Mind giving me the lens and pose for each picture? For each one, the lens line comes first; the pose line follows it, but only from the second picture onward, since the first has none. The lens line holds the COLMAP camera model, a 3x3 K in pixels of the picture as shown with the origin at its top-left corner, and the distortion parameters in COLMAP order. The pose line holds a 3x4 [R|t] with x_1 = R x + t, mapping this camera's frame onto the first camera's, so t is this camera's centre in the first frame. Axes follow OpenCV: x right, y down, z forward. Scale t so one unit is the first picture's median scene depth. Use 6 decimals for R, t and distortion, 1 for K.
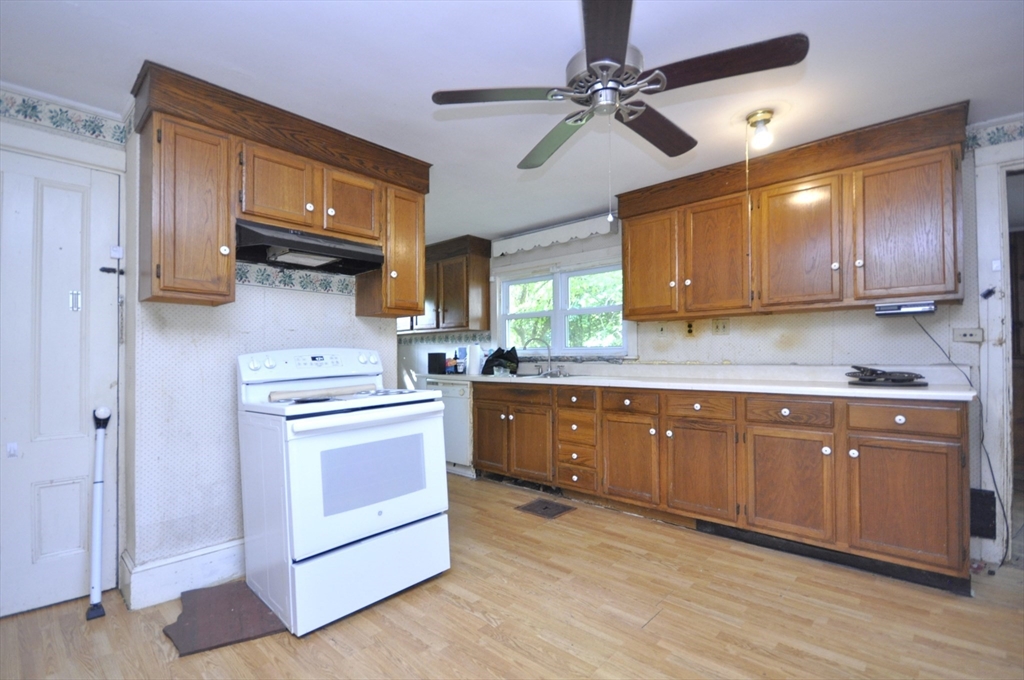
lens RADIAL K [[457.5, 0, 508.9], [0, 457.5, 350.3], [0, 0, 1]] dist [0.010793, -0.013867]
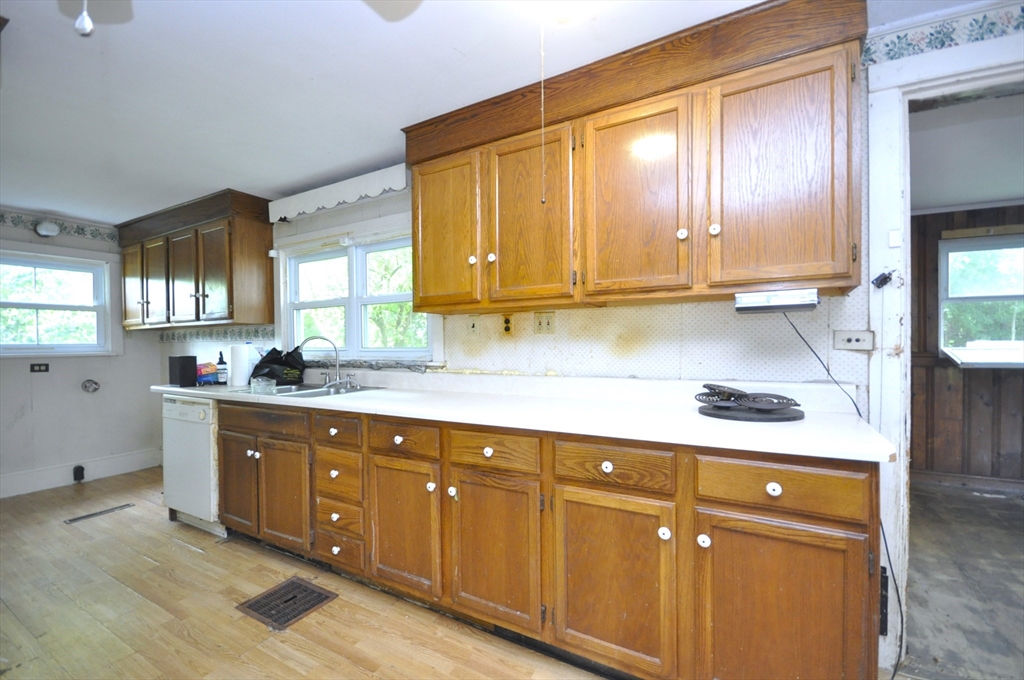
lens RADIAL K [[446.6, 0, 502.0], [0, 446.6, 348.8], [0, 0, 1]] dist [0.001186, -0.010207]
pose [[0.978325, -0.007804, 0.206928, 0.293854], [0.003056, 0.999725, 0.023256, -0.032285], [-0.207053, -0.022119, 0.978080, 0.383379]]
